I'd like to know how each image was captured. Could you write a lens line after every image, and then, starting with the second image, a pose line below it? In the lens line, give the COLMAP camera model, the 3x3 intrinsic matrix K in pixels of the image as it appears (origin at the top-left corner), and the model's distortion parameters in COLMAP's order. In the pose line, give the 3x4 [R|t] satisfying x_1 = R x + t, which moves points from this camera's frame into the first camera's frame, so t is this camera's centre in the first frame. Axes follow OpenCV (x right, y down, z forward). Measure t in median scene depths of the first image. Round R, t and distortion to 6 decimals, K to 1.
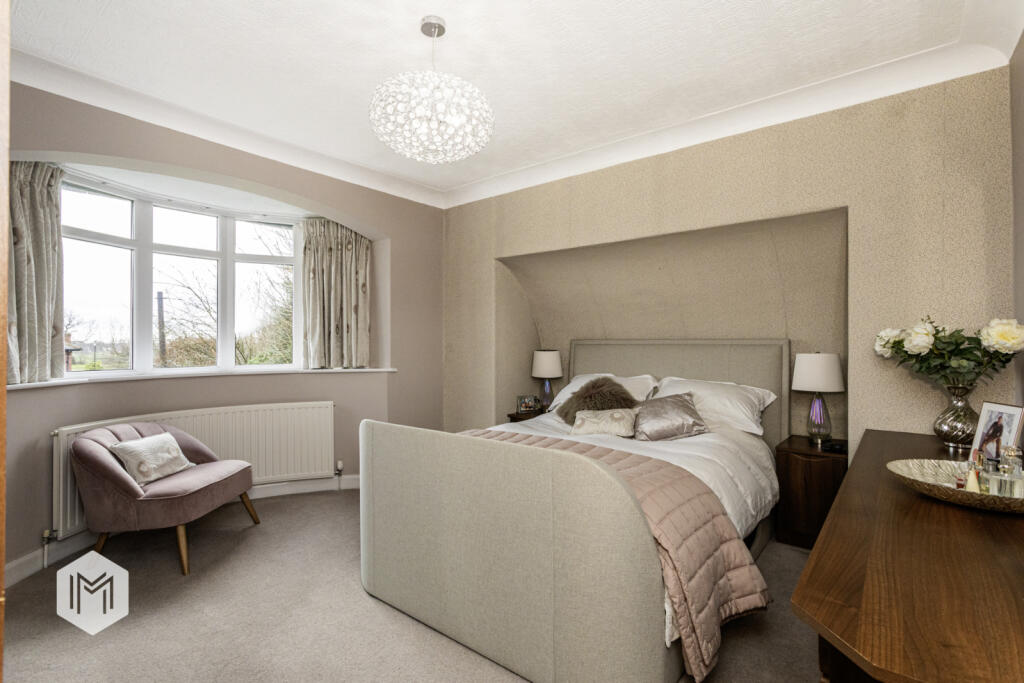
lens RADIAL K [[489.3, 0, 509.4], [0, 489.3, 343.9], [0, 0, 1]] dist [-0.000063, 0.000036]
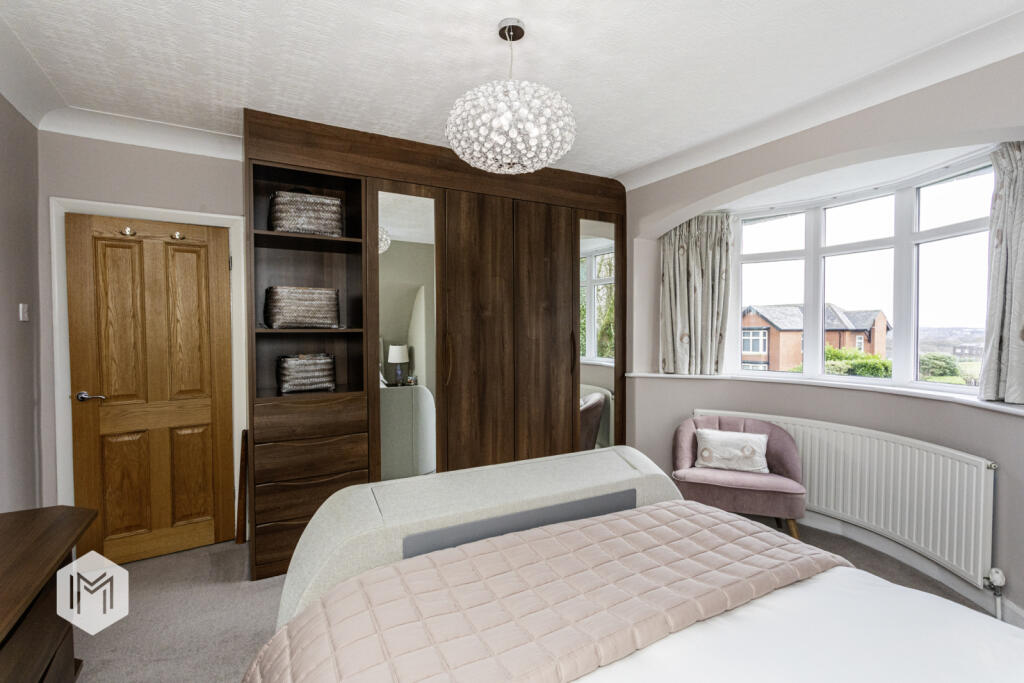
lens RADIAL K [[489.3, 0, 511.0], [0, 489.3, 343.6], [0, 0, 1]] dist [-0.000063, 0.000036]
pose [[-0.383091, 0.021622, -0.923458, 0.436861], [-0.002370, 0.999700, 0.024390, -0.036354], [0.923708, 0.011532, -0.382924, 0.816653]]
